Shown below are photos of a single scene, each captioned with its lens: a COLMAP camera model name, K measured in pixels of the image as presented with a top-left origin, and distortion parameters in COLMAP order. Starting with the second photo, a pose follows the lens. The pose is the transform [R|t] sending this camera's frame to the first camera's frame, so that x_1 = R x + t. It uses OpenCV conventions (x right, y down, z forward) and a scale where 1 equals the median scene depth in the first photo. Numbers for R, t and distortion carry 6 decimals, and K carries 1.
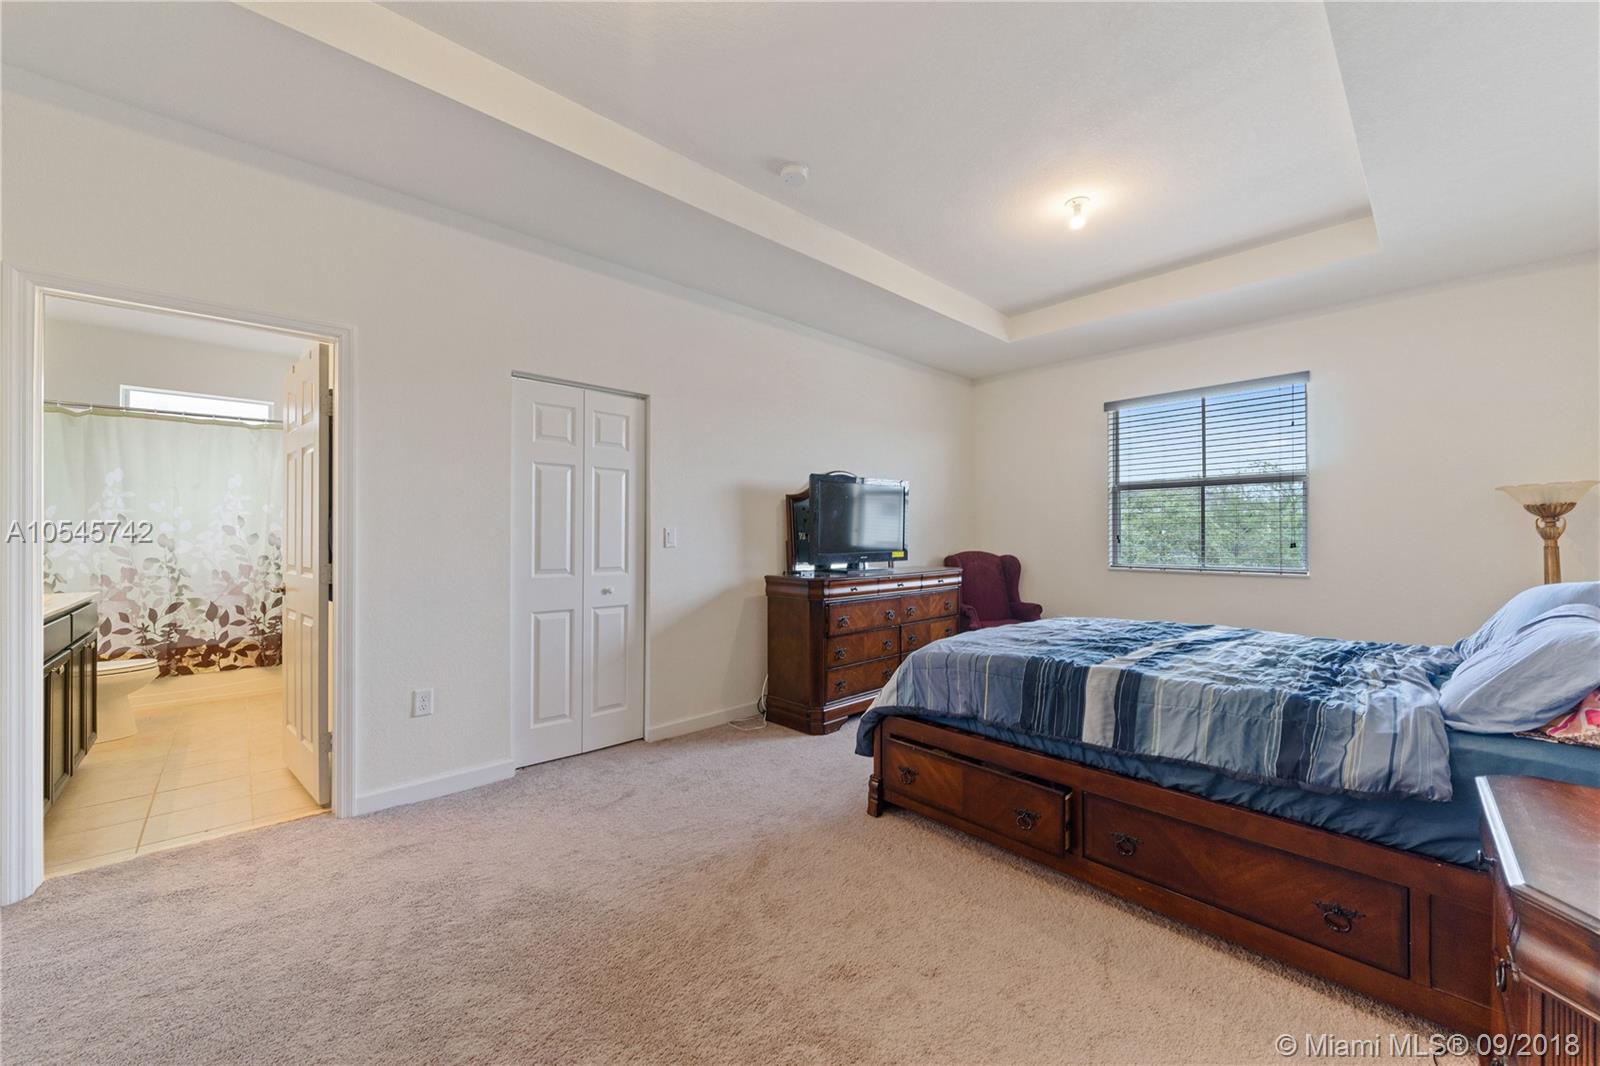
lens RADIAL K [[610.8, 0, 805.9], [0, 610.8, 532.6], [0, 0, 1]] dist [-0.001938, 0.000120]
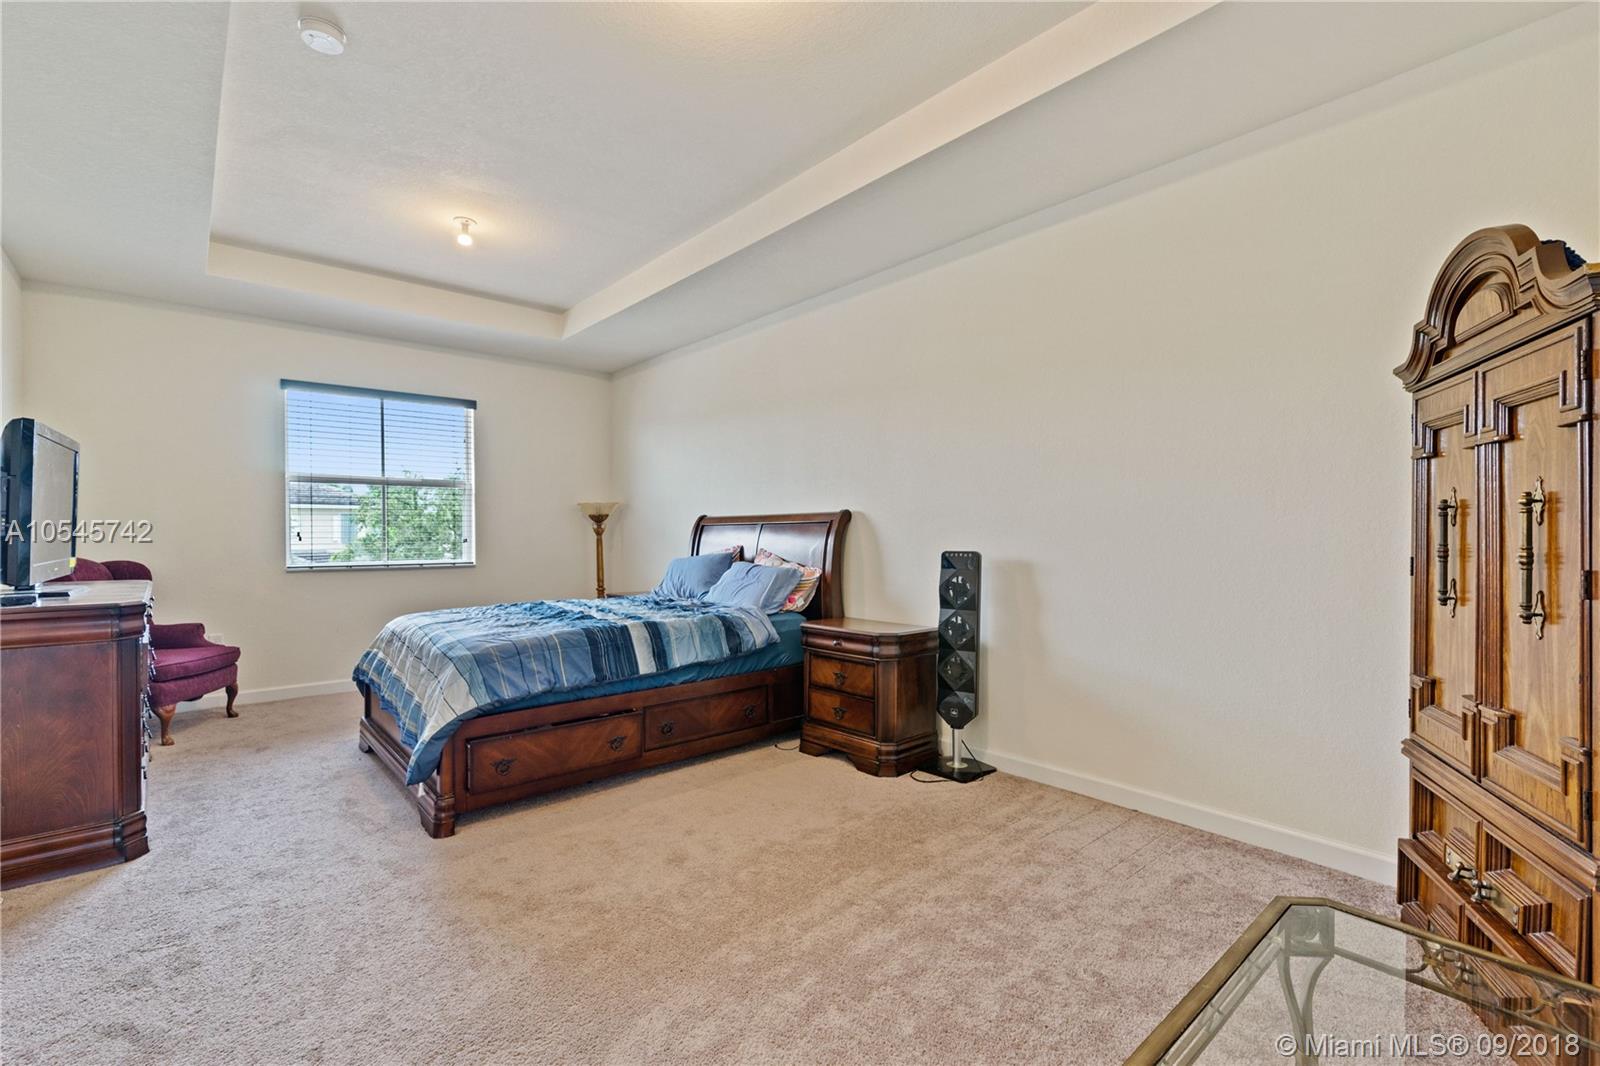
lens RADIAL K [[716.7, 0, 809.6], [0, 716.7, 536.2], [0, 0, 1]] dist [0.000020, -0.000467]
pose [[0.023590, -0.004061, 0.999713, -0.832094], [-0.005305, 0.999977, 0.004187, 0.002728], [-0.999708, -0.005403, 0.023568, 0.375049]]
